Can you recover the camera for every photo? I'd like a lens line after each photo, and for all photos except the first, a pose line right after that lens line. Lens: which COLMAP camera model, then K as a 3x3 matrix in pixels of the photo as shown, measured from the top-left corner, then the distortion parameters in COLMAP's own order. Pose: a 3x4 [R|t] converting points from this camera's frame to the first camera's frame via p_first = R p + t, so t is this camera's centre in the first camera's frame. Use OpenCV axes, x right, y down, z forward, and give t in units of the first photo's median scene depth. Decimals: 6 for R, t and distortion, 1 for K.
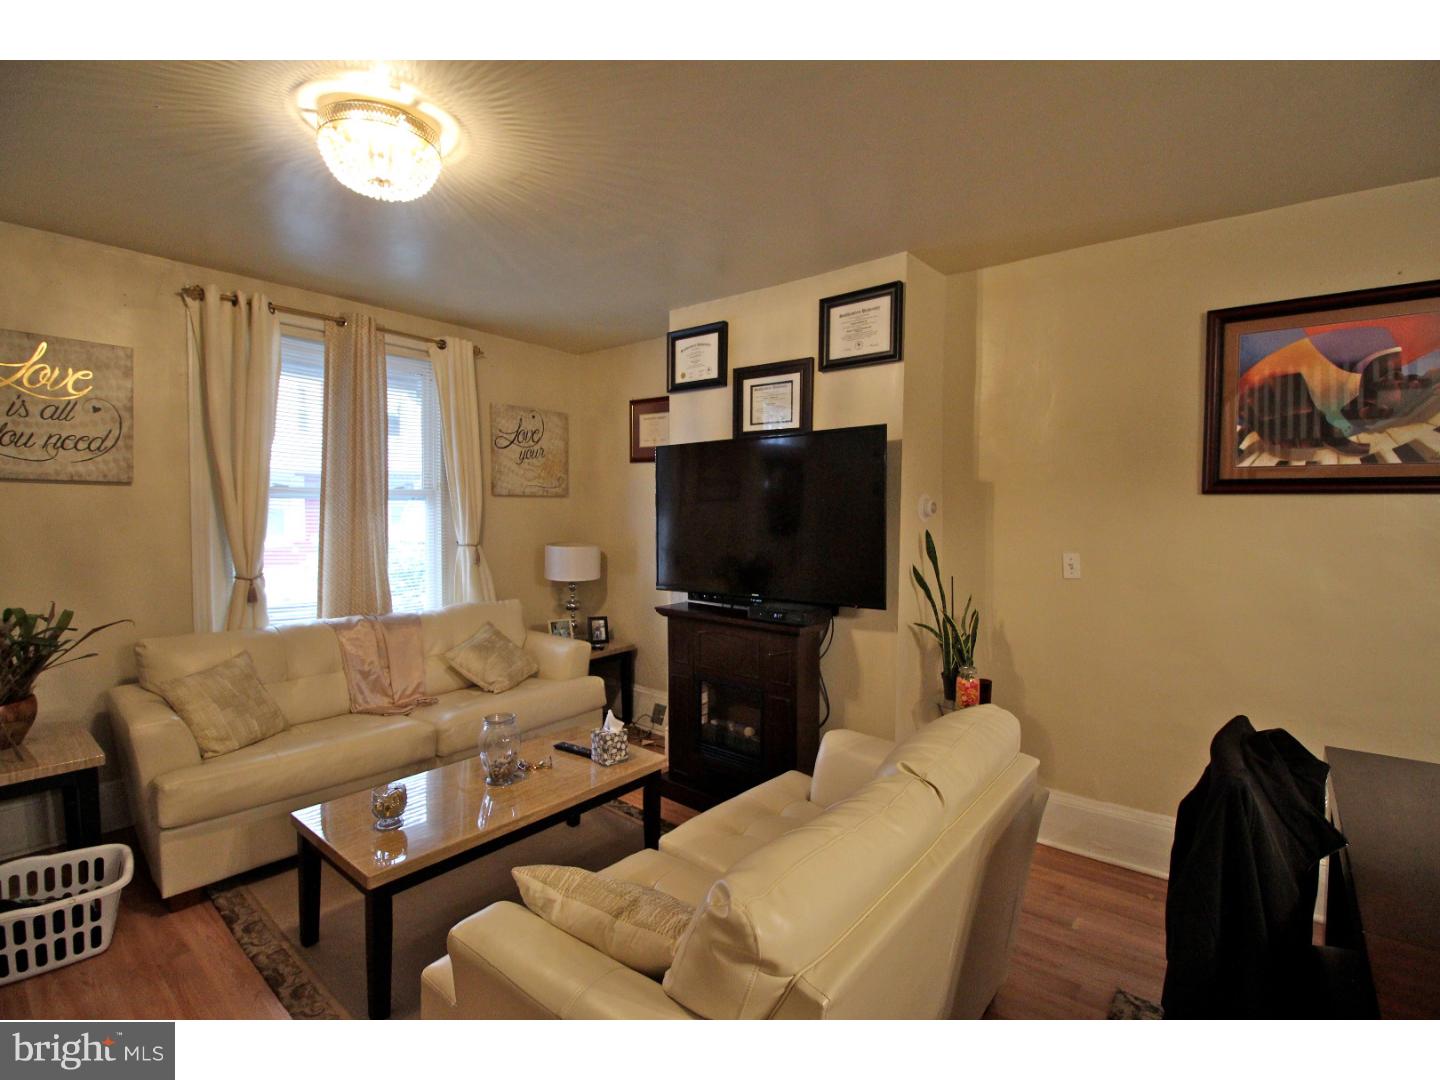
lens RADIAL K [[663.8, 0, 725.4], [0, 663.8, 536.0], [0, 0, 1]] dist [0.000146, -0.013334]
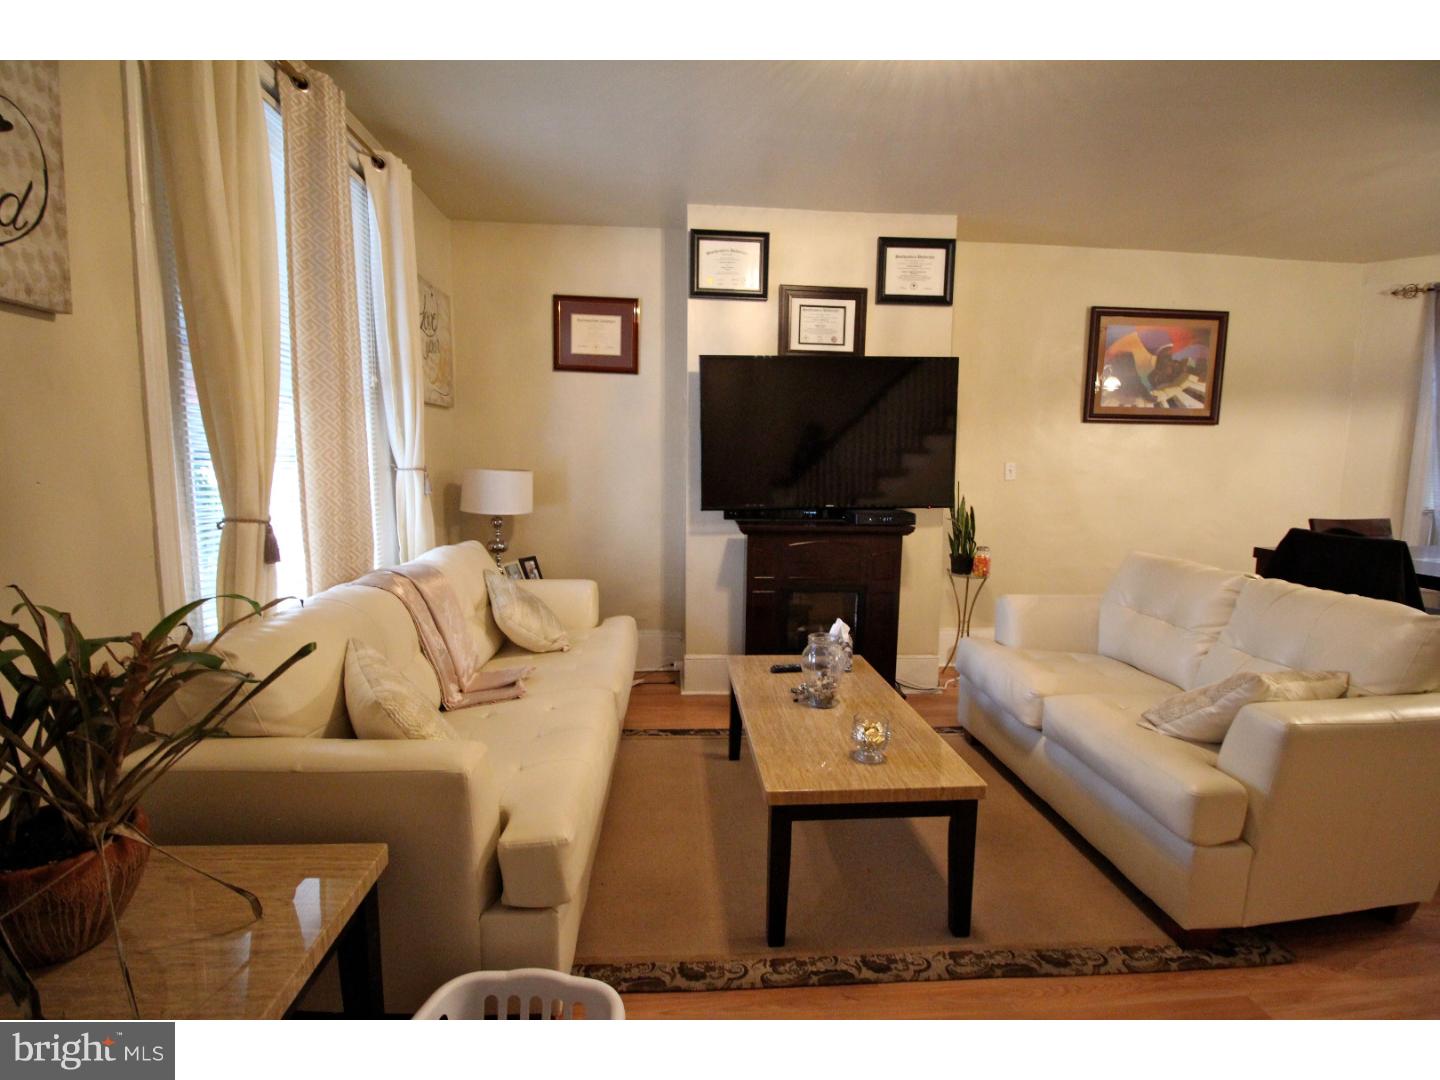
lens RADIAL K [[663.8, 0, 725.4], [0, 663.8, 536.0], [0, 0, 1]] dist [0.000146, -0.013334]
pose [[0.725974, -0.078822, 0.683190, -0.849490], [0.021476, 0.995524, 0.092036, 0.036284], [-0.687387, -0.052144, 0.724417, 0.344680]]
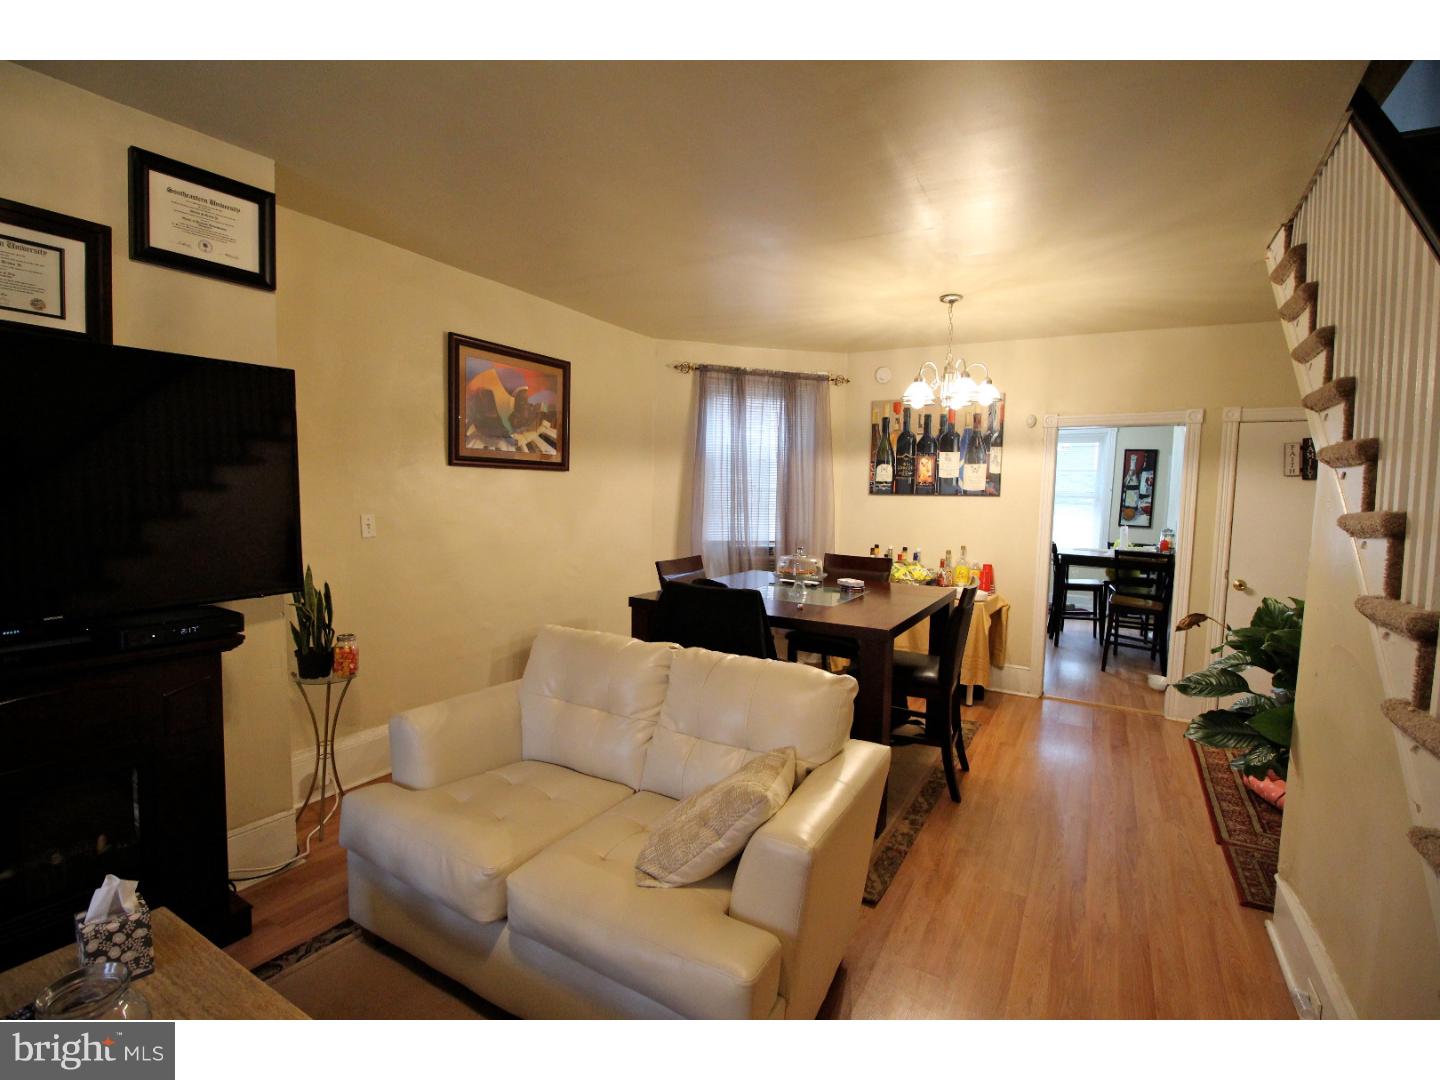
lens RADIAL K [[663.8, 0, 725.4], [0, 663.8, 536.0], [0, 0, 1]] dist [0.000146, -0.013334]
pose [[-0.155776, -0.080514, 0.984506, -0.611030], [0.015174, 0.996360, 0.083884, -0.019821], [-0.987676, 0.028006, -0.153987, 0.535380]]
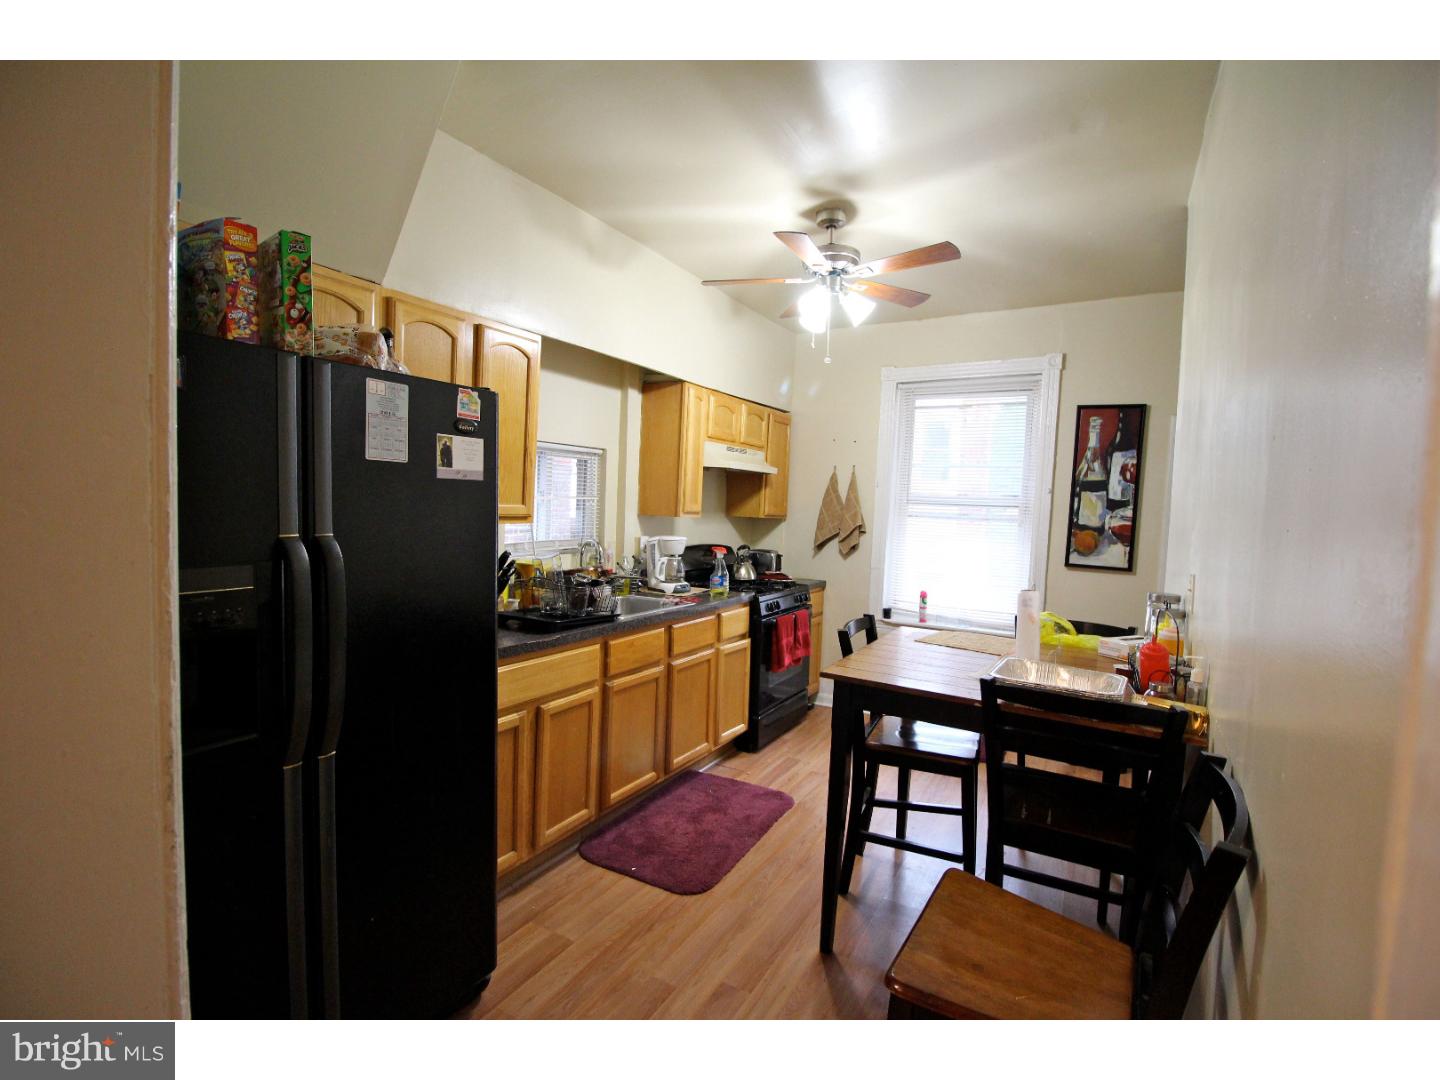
lens RADIAL K [[663.8, 0, 725.4], [0, 663.8, 536.0], [0, 0, 1]] dist [0.000146, -0.013334]
pose [[-0.151506, -0.064134, 0.986374, 0.618447], [0.005866, 0.997817, 0.065779, 0.041745], [-0.988439, 0.015752, -0.150799, -0.604323]]
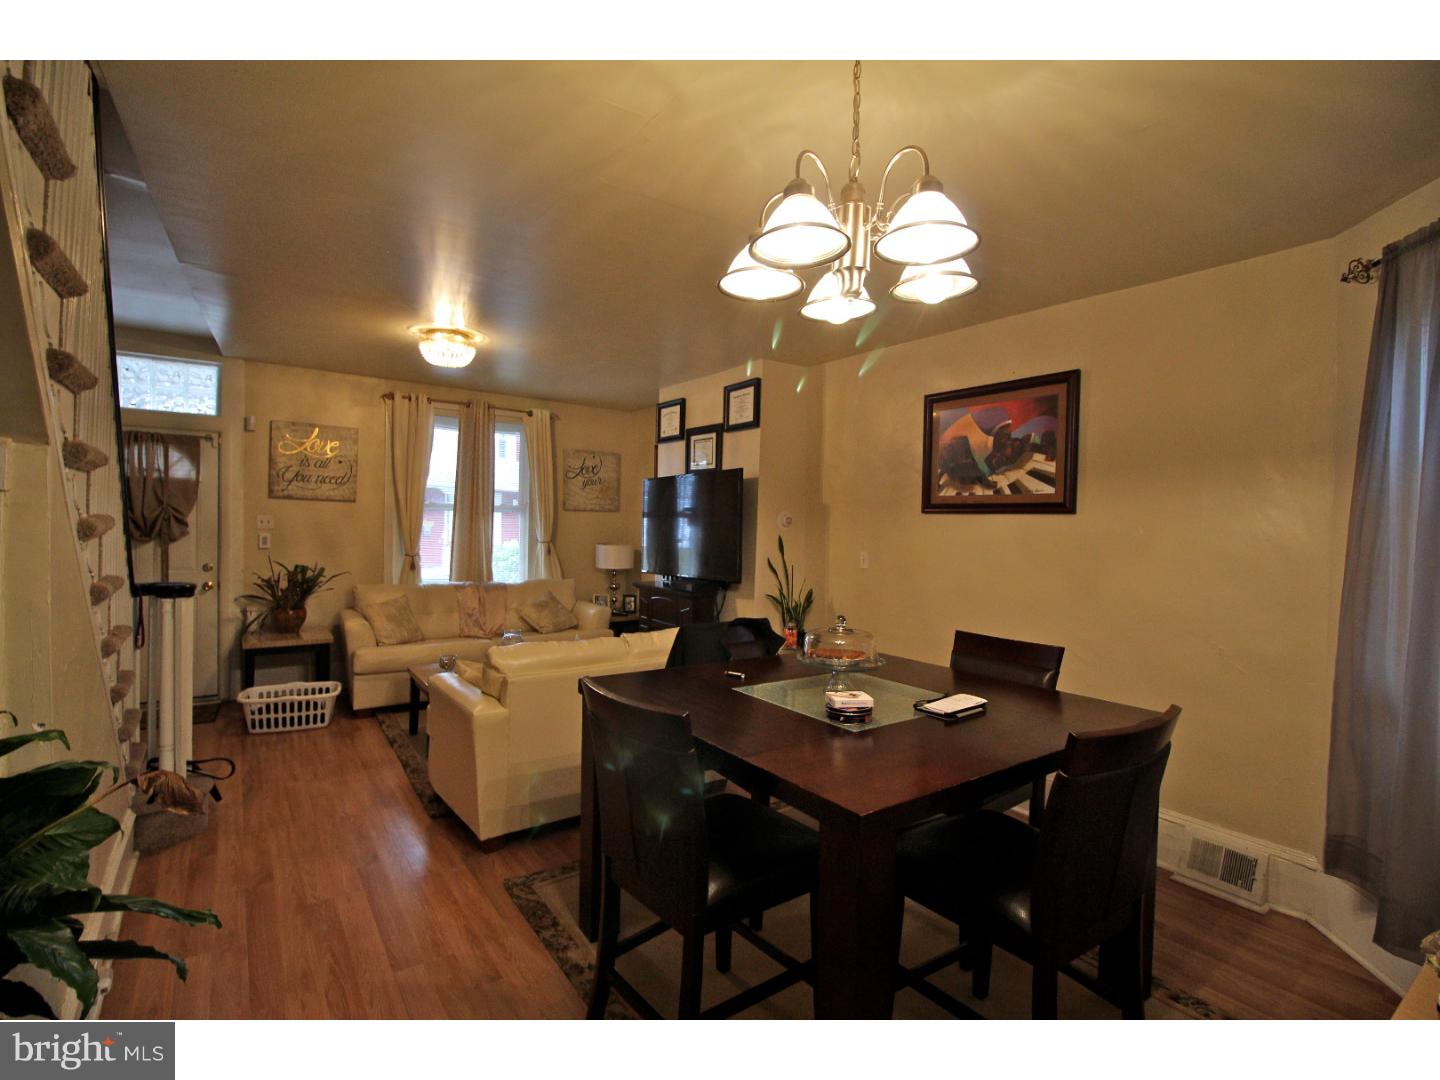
lens RADIAL K [[663.8, 0, 725.4], [0, 663.8, 536.0], [0, 0, 1]] dist [0.000146, -0.013334]
pose [[0.965216, 0.020151, -0.260677, 0.561492], [-0.026692, 0.999411, -0.021577, 0.028872], [0.260088, 0.027785, 0.965185, -0.501119]]
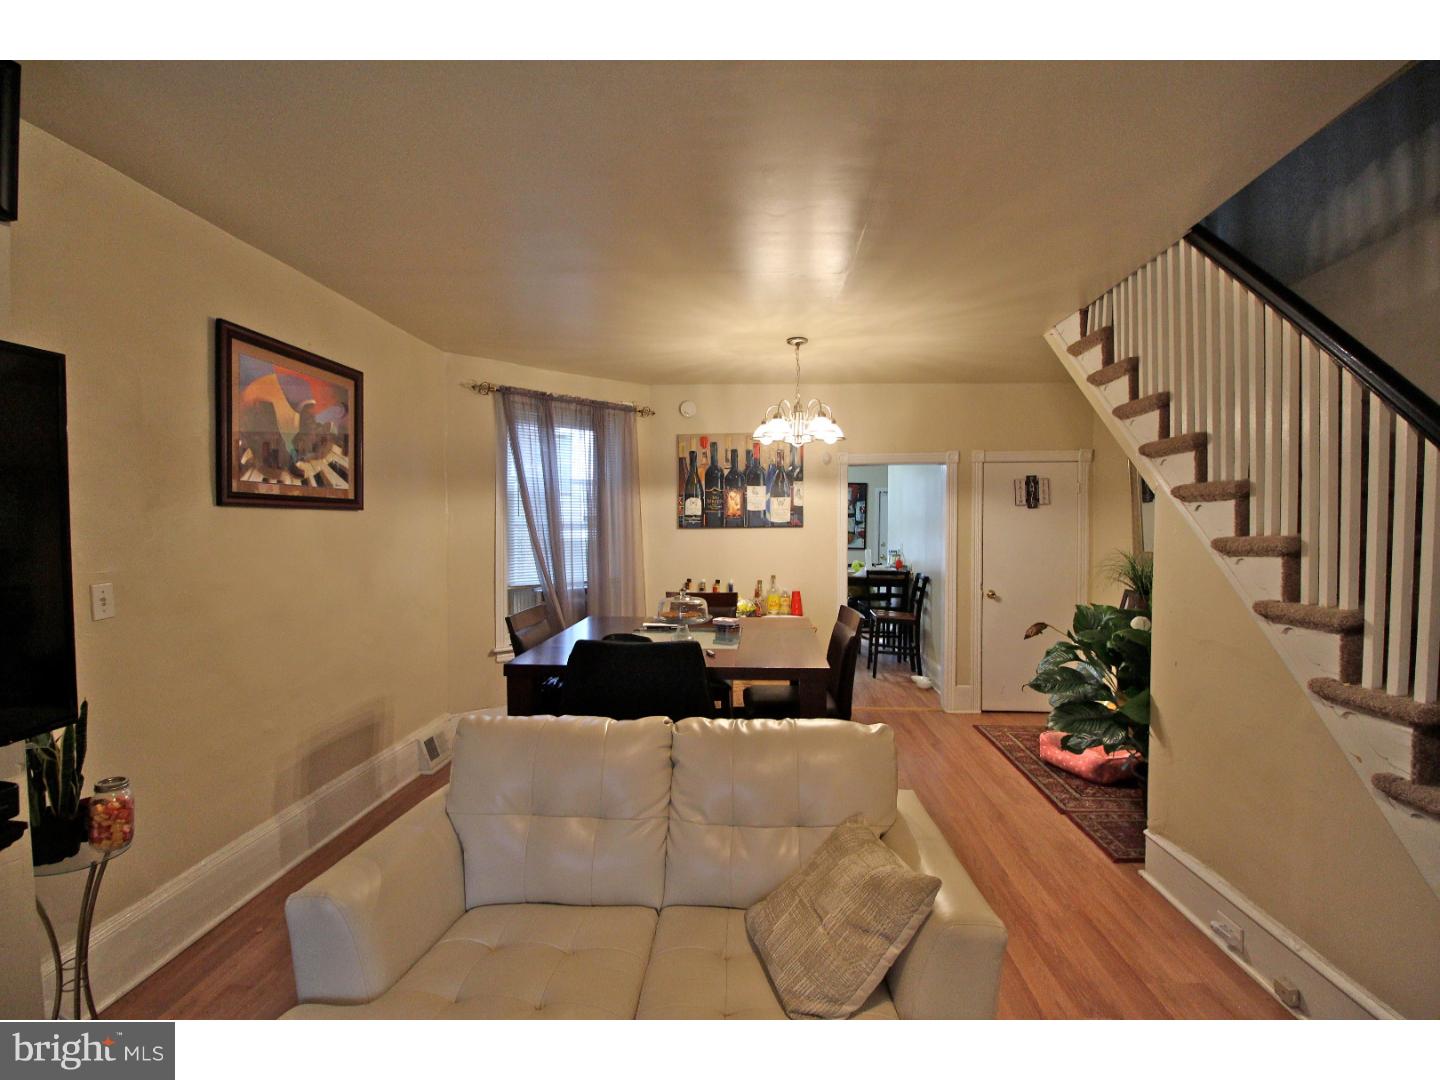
lens RADIAL K [[663.8, 0, 725.4], [0, 663.8, 536.0], [0, 0, 1]] dist [0.000146, -0.013334]
pose [[-0.585744, -0.022765, 0.810176, -0.409597], [0.028576, 0.998404, 0.048714, -0.037178], [-0.809992, 0.051686, -0.584159, 0.796821]]
